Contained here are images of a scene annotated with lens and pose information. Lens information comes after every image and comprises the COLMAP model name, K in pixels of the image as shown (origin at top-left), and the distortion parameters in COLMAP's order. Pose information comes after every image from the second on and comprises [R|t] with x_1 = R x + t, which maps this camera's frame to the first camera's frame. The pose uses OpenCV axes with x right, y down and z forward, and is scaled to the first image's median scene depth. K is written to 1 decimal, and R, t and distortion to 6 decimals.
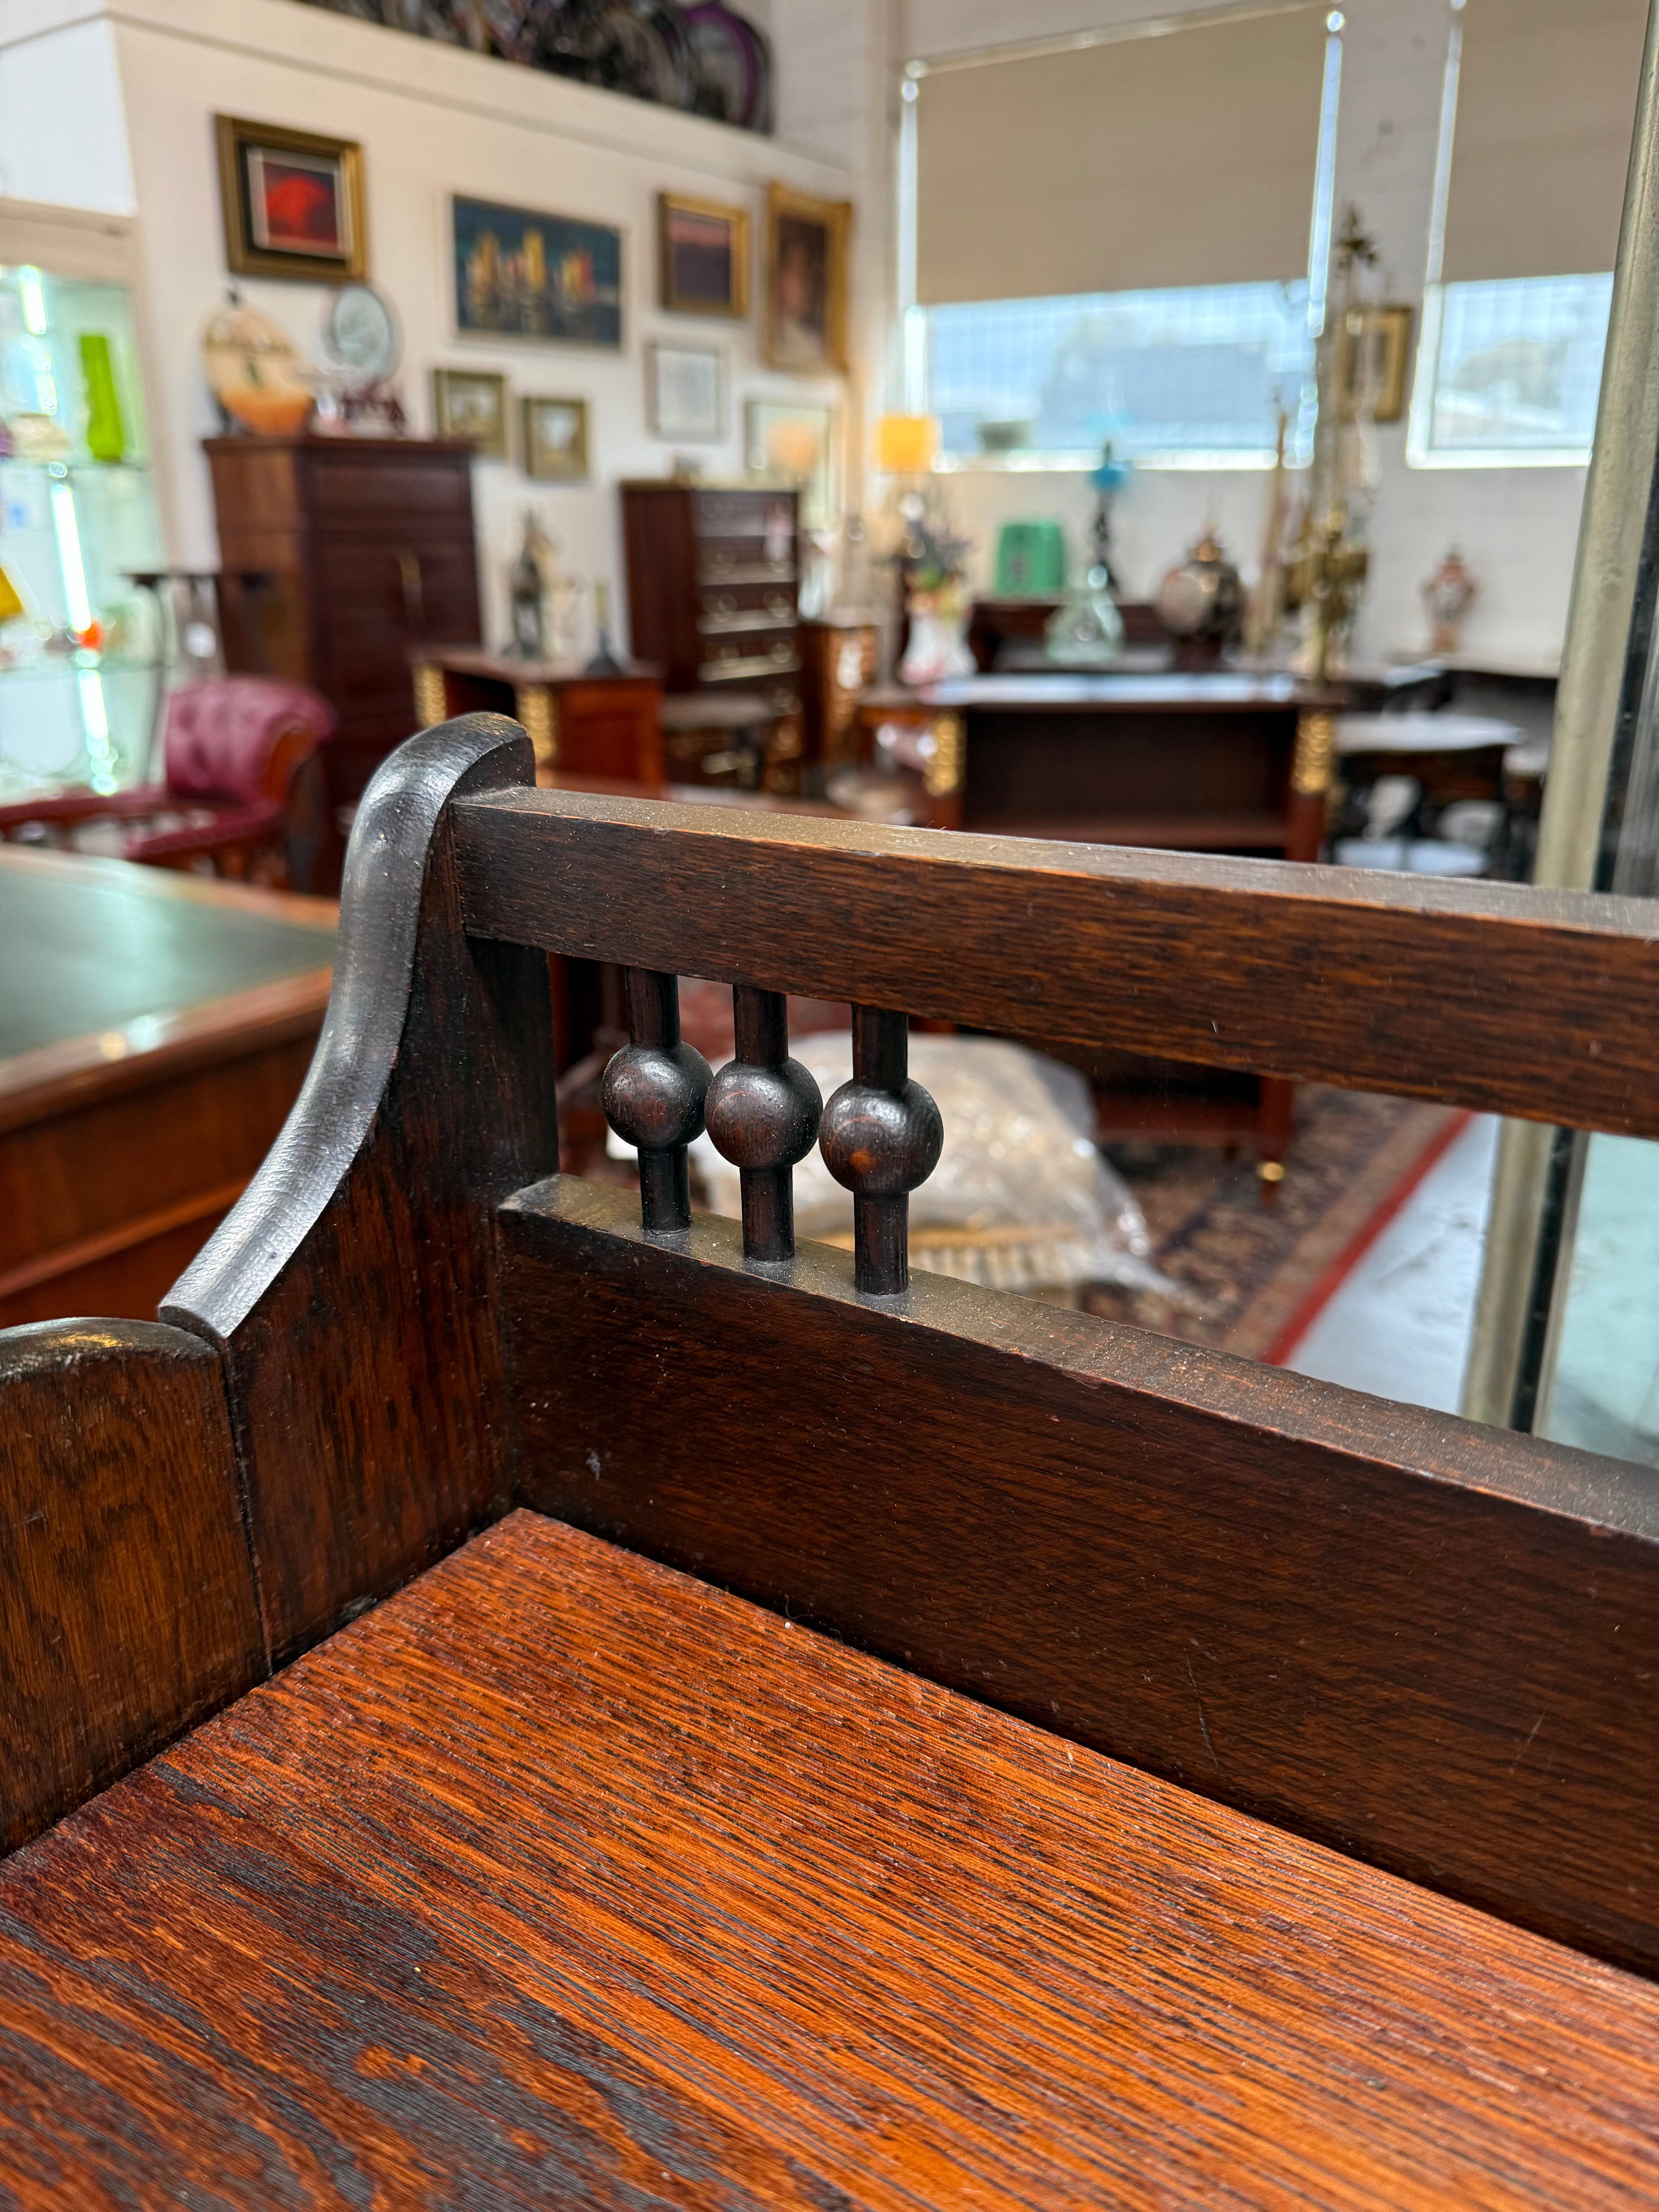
lens RADIAL K [[1602.0, 0, 829.5], [0, 1602.0, 1106.0], [0, 0, 1]] dist [-0.028330, -0.003941]
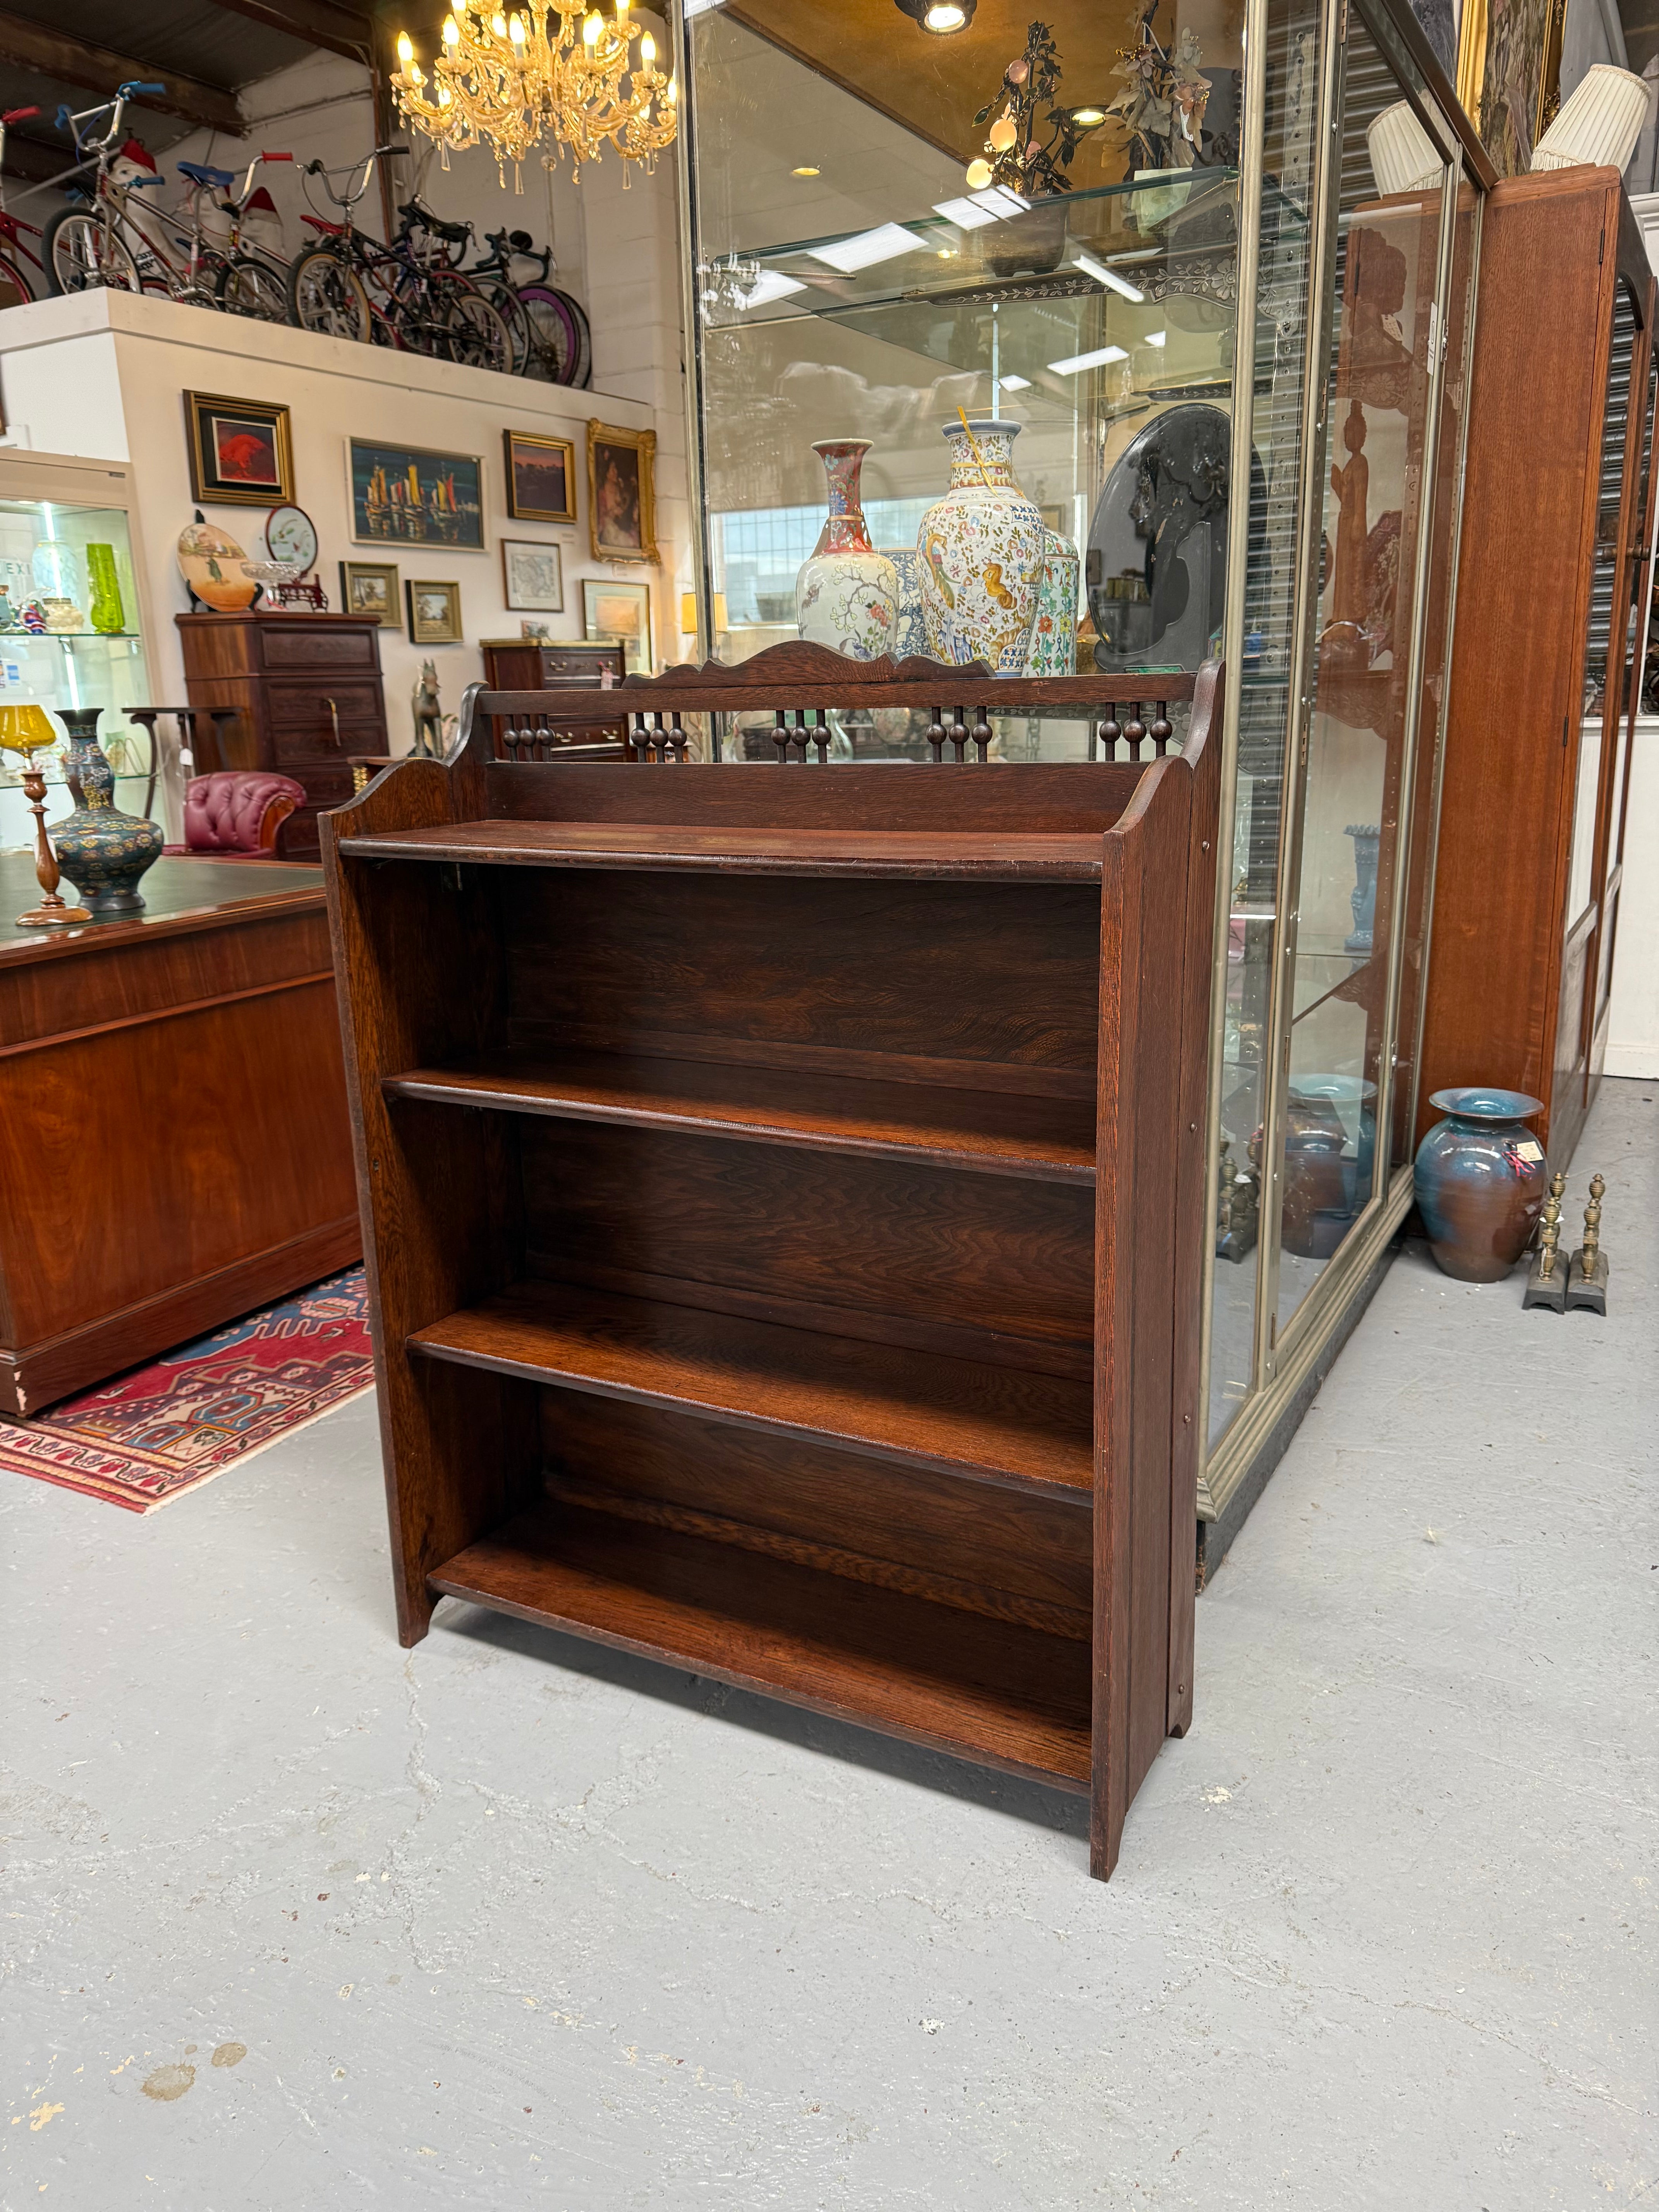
lens RADIAL K [[1582.9, 0, 838.3], [0, 1582.9, 1089.0], [0, 0, 1]] dist [0.030385, -0.043131]
pose [[0.995303, -0.040957, 0.087718, 0.036903], [0.049236, 0.994316, -0.094396, 0.135735], [-0.083353, 0.098272, 0.991663, -0.348952]]
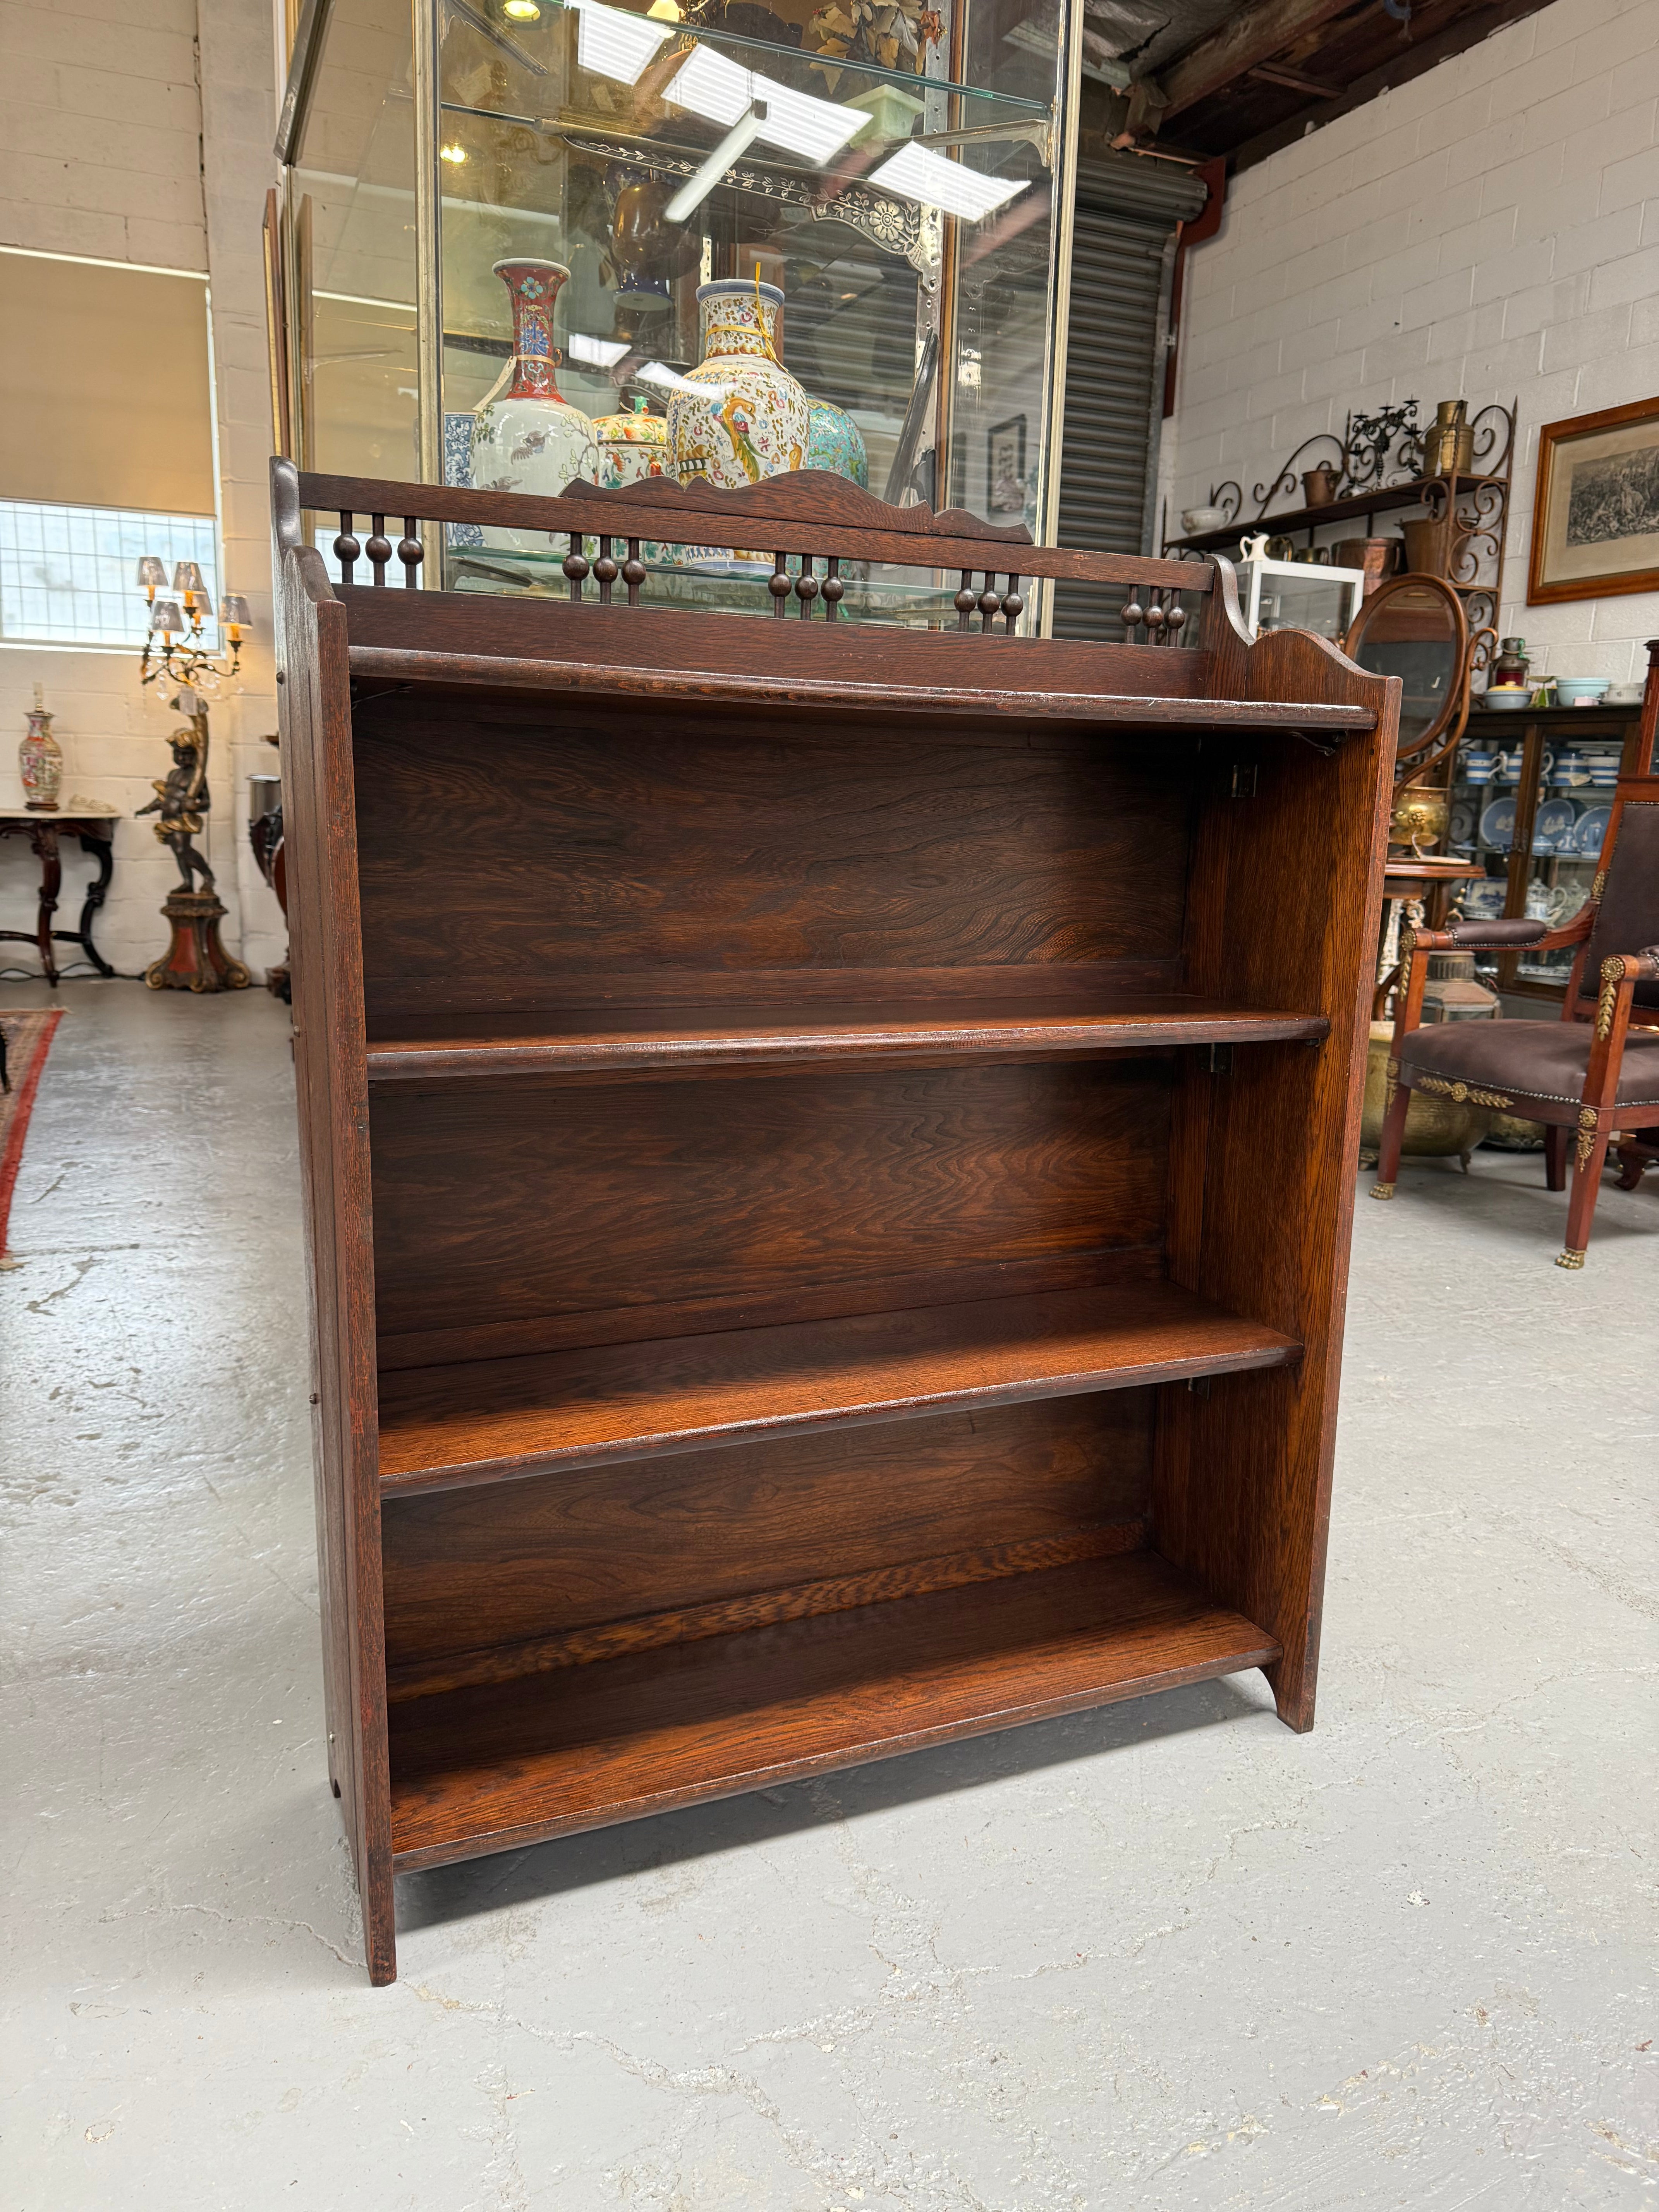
lens RADIAL K [[1551.7, 0, 846.2], [0, 1551.7, 1109.2], [0, 0, 1]] dist [0.002627, -0.014040]
pose [[0.532577, -0.142493, 0.834300, -0.203550], [0.257284, 0.966336, 0.000807, 0.117070], [-0.806329, 0.214222, 0.551310, -0.133929]]
